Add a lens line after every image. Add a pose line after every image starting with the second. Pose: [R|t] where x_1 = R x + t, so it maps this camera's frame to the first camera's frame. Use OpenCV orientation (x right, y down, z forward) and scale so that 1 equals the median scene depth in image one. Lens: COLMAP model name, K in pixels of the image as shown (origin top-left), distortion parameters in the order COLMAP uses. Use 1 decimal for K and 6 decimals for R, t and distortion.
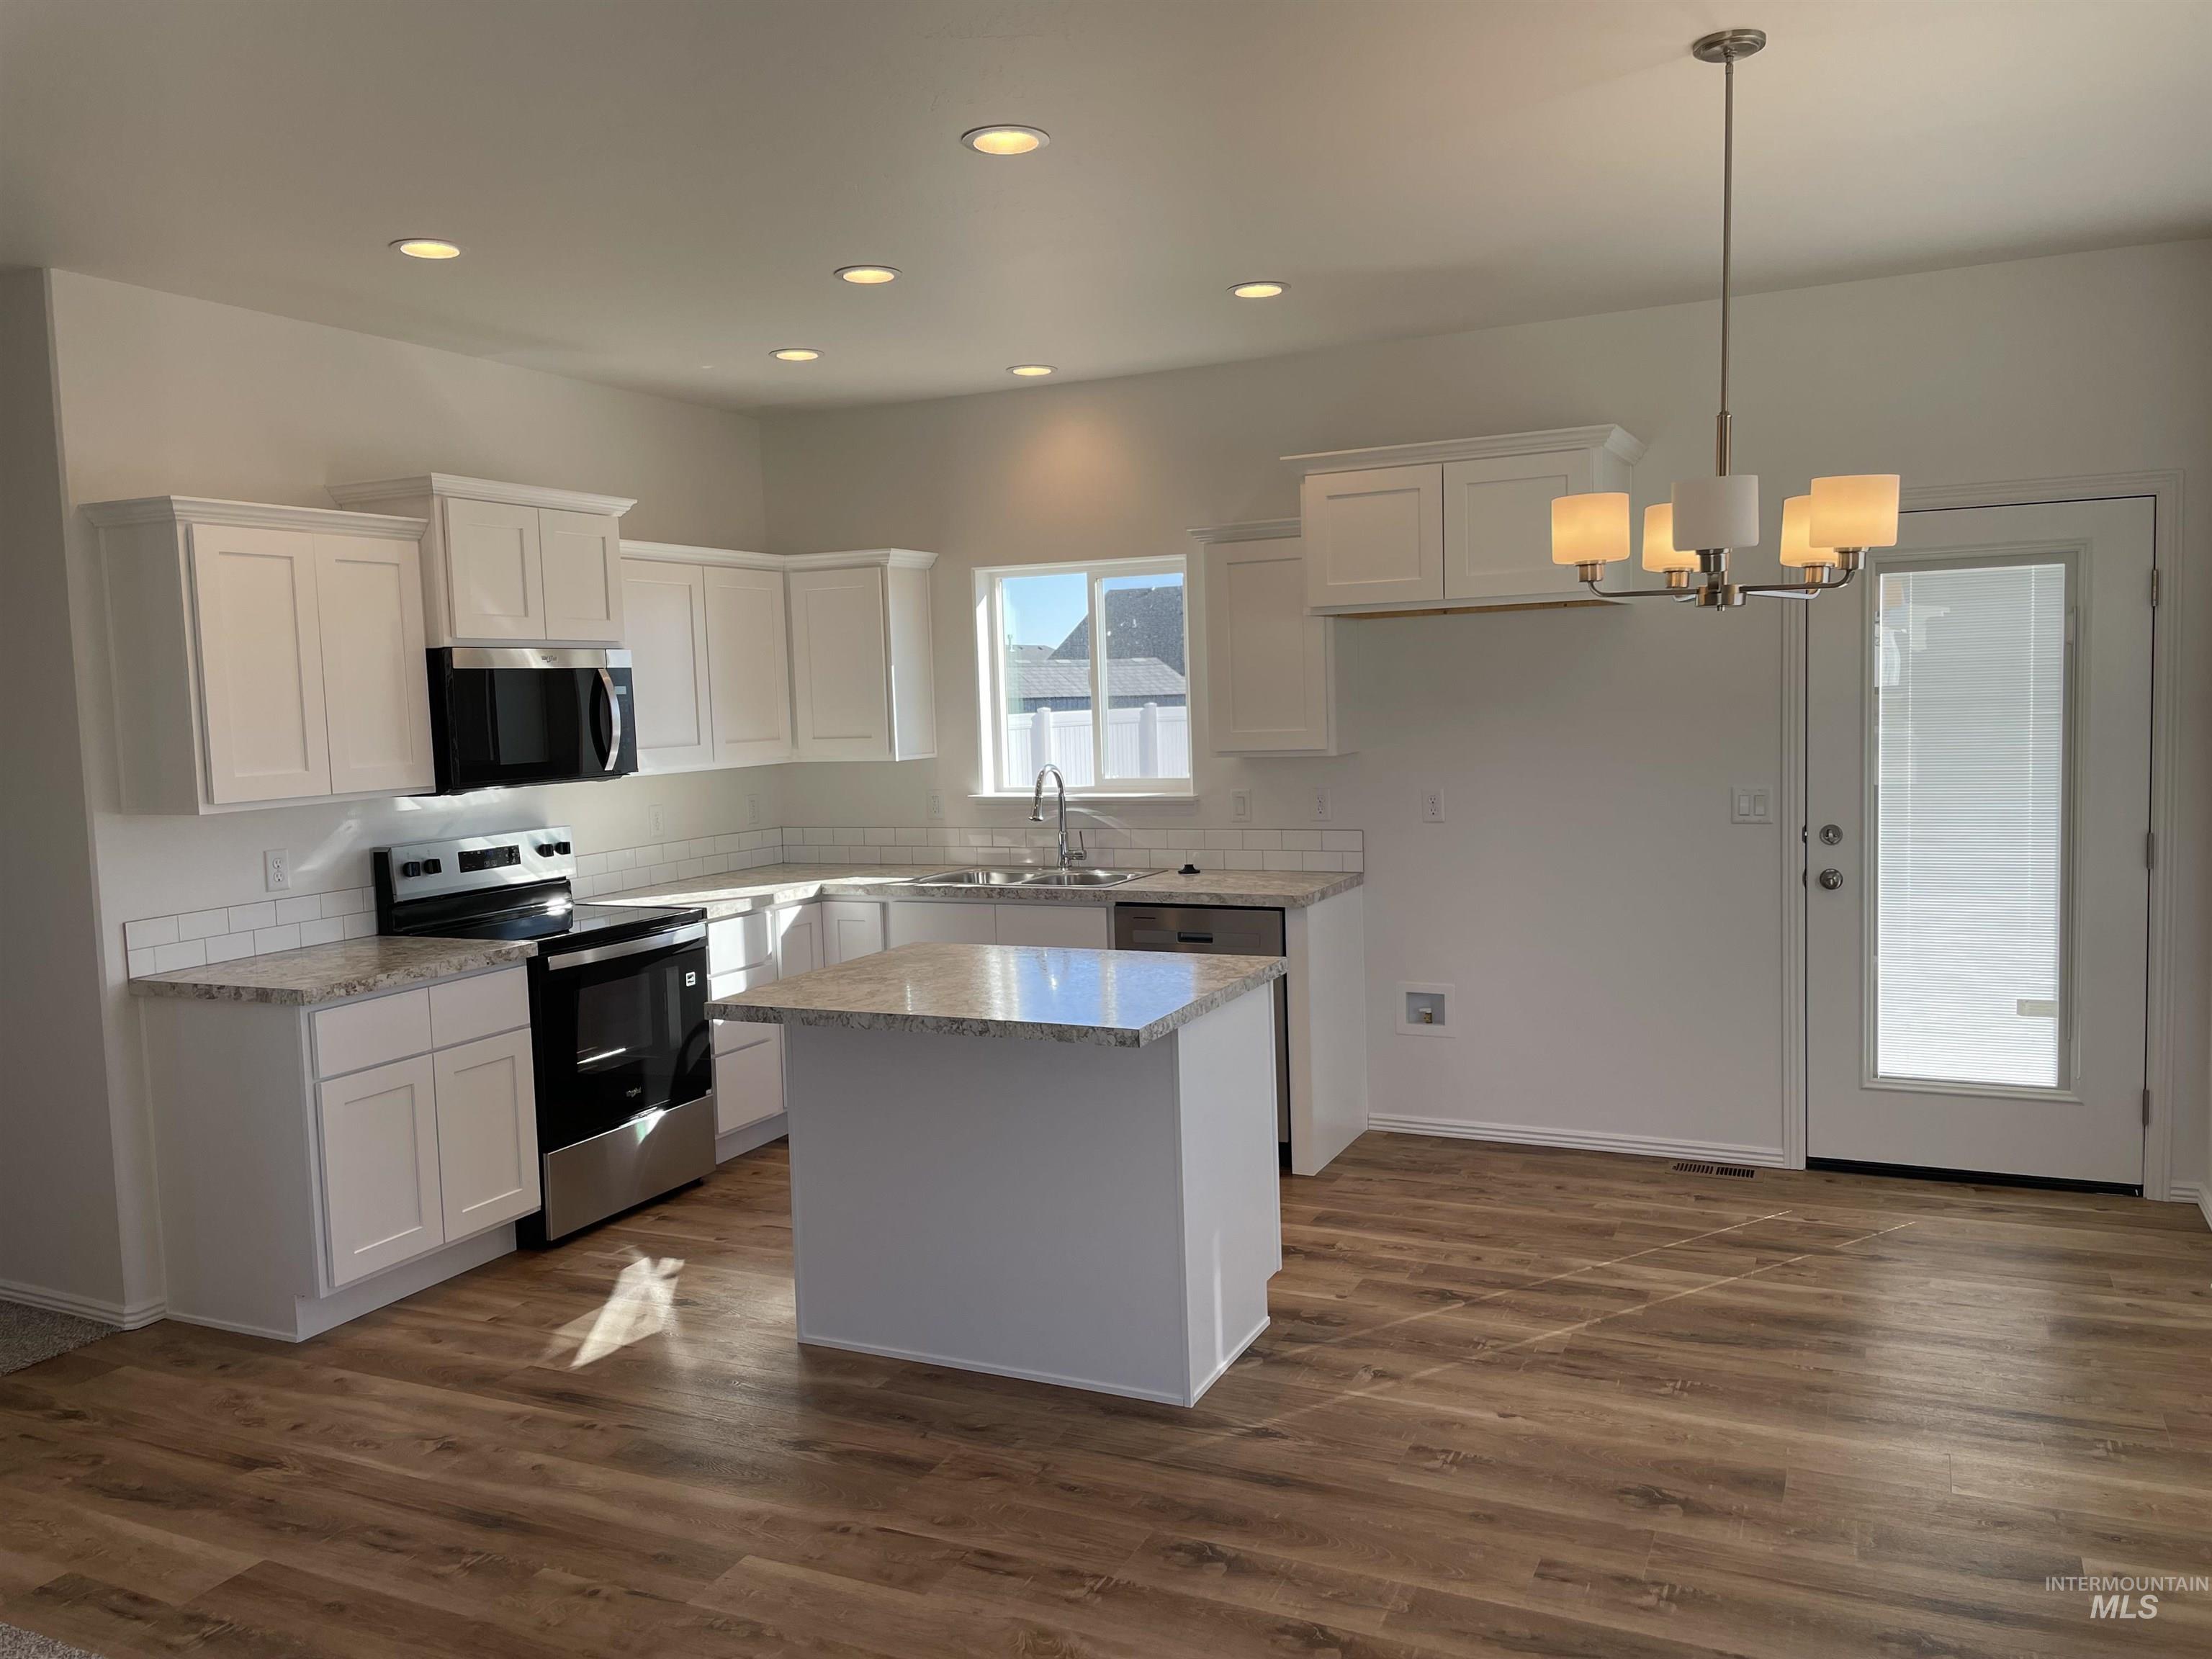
lens RADIAL K [[1656.3, 0, 1122.3], [0, 1656.3, 823.2], [0, 0, 1]] dist [0.085036, -0.106426]
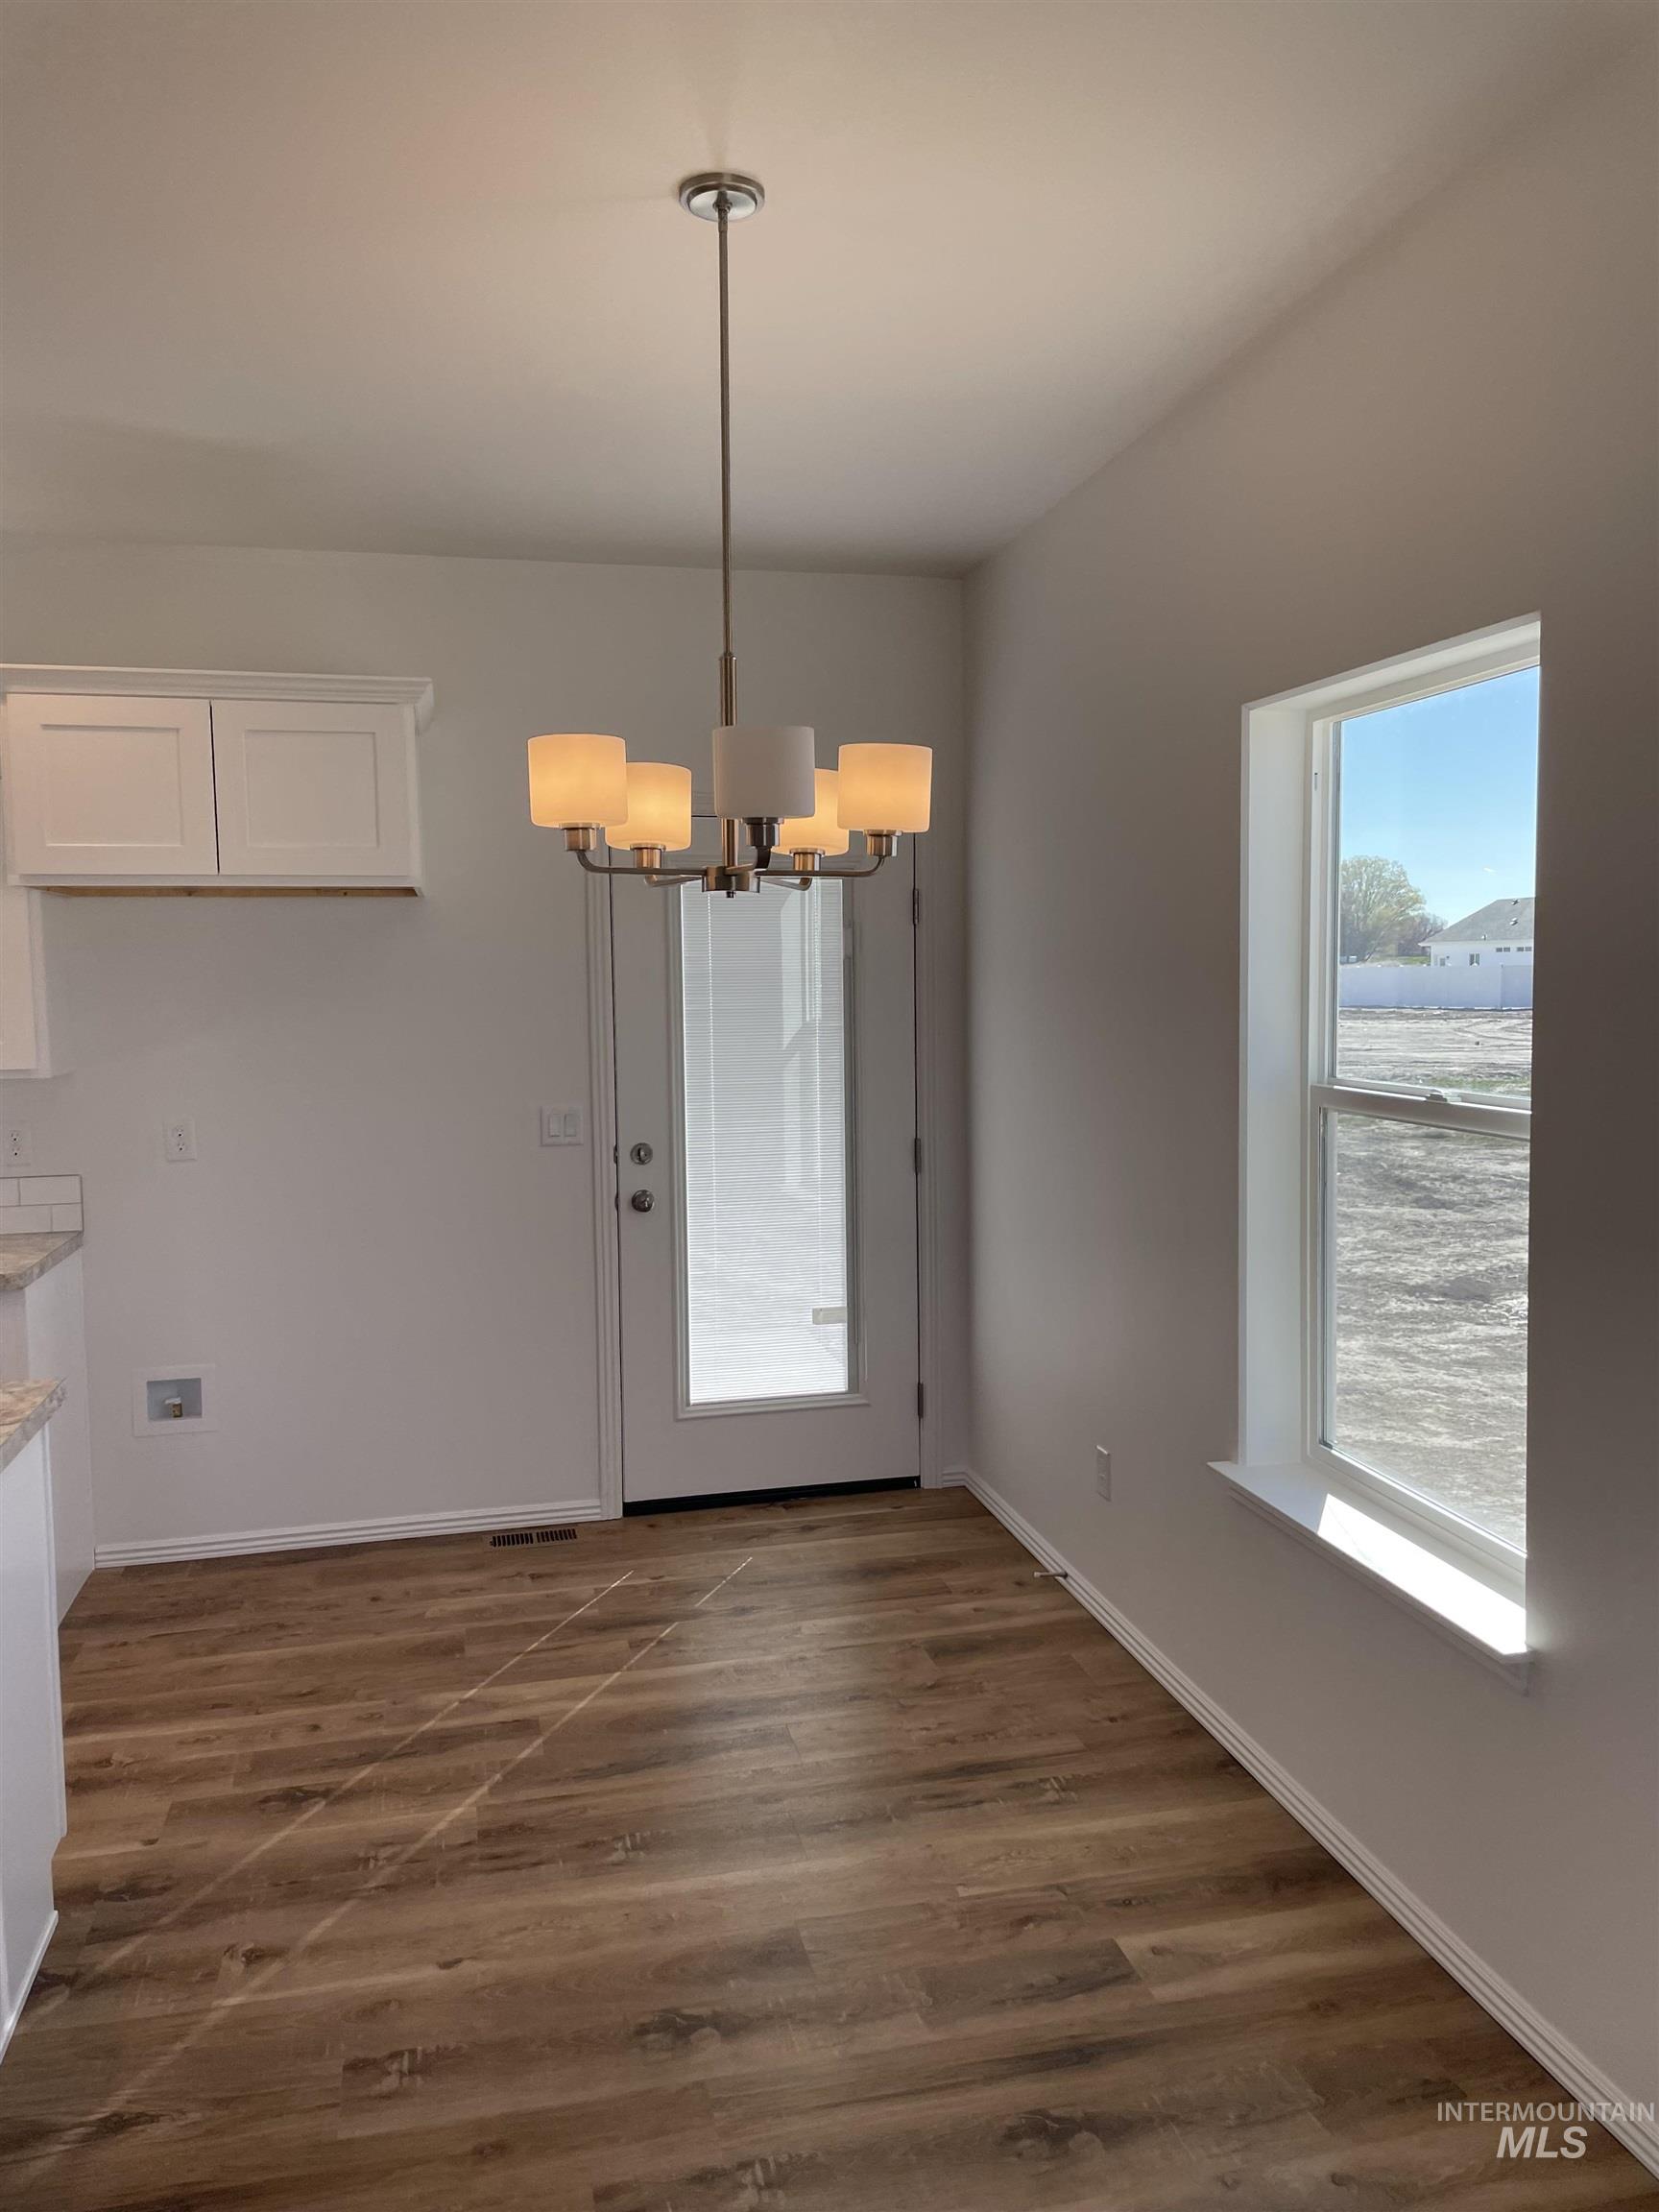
lens RADIAL K [[1656.3, 0, 845.2], [0, 1656.3, 1093.0], [0, 0, 1]] dist [0.085036, -0.106426]
pose [[0.785591, -0.024982, 0.618242, -0.069669], [0.039498, 0.999171, -0.009814, -0.015730], [-0.617484, 0.032129, 0.785927, 0.236035]]
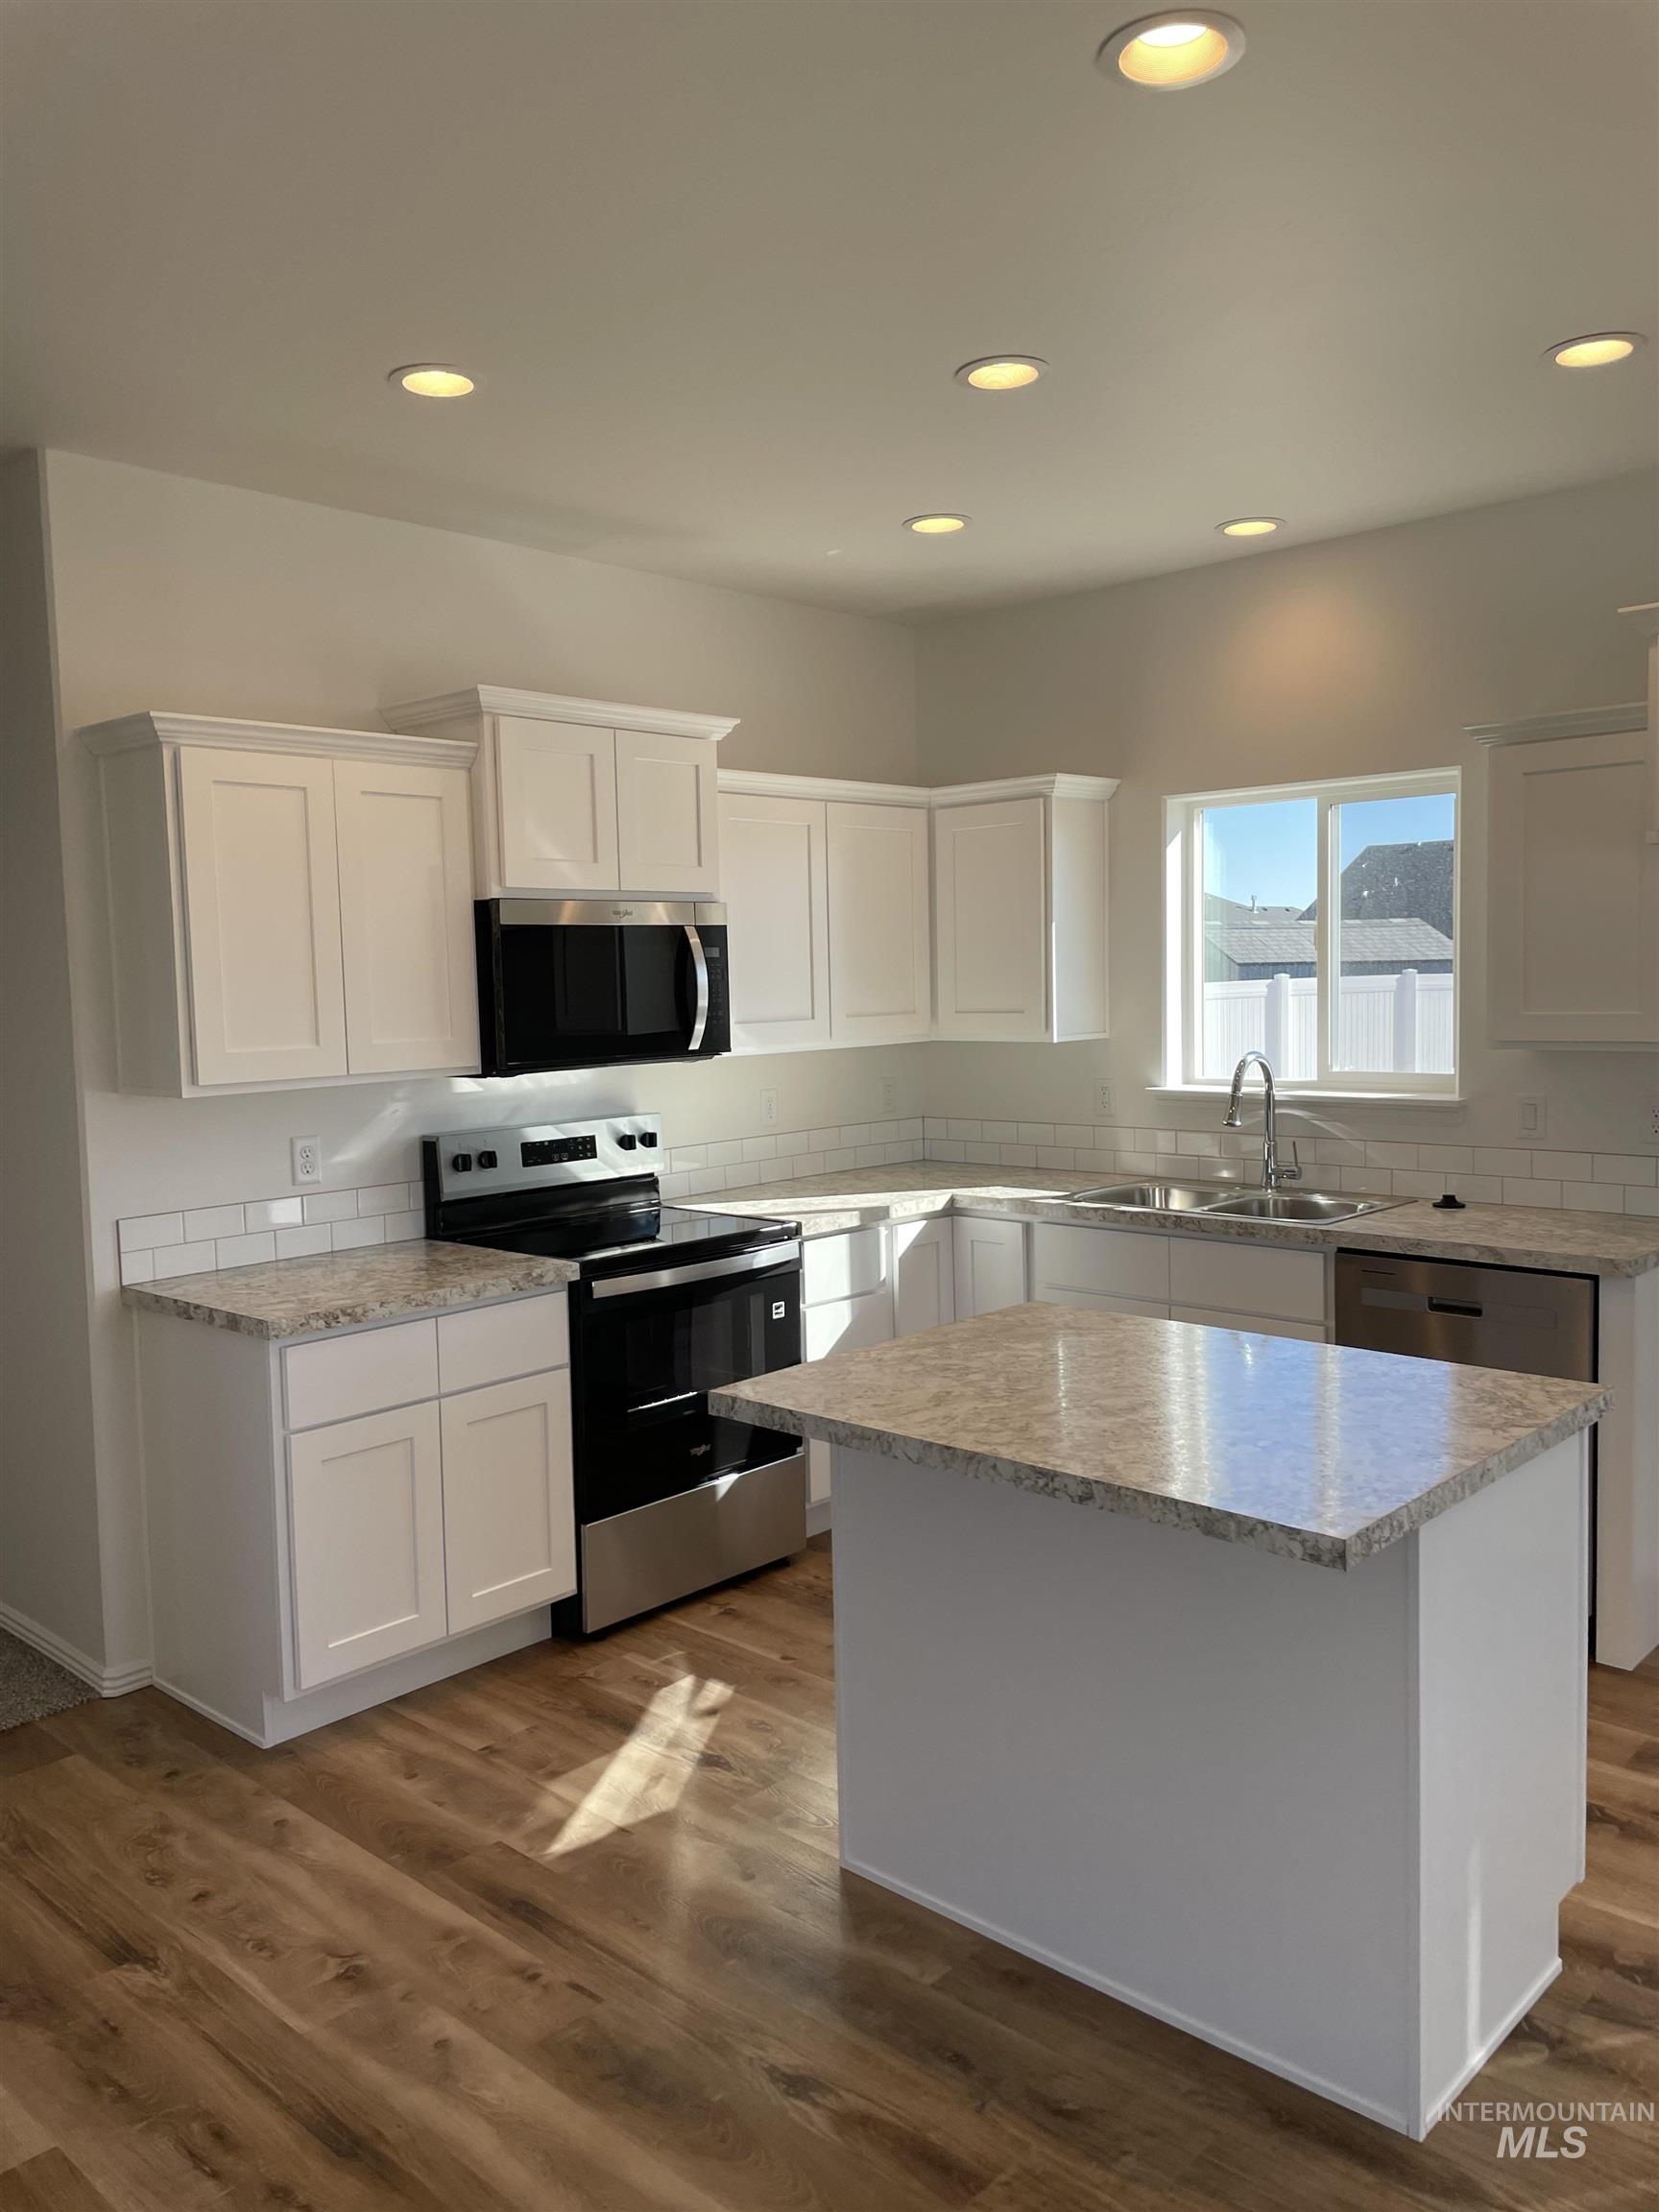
lens RADIAL K [[1656.3, 0, 826.8], [0, 1656.3, 1098.3], [0, 0, 1]] dist [0.085036, -0.106426]
pose [[0.949547, 0.034023, -0.311773, 0.011644], [-0.031829, 0.999420, 0.012125, -0.023517], [0.312005, -0.001590, 0.950079, 0.293142]]
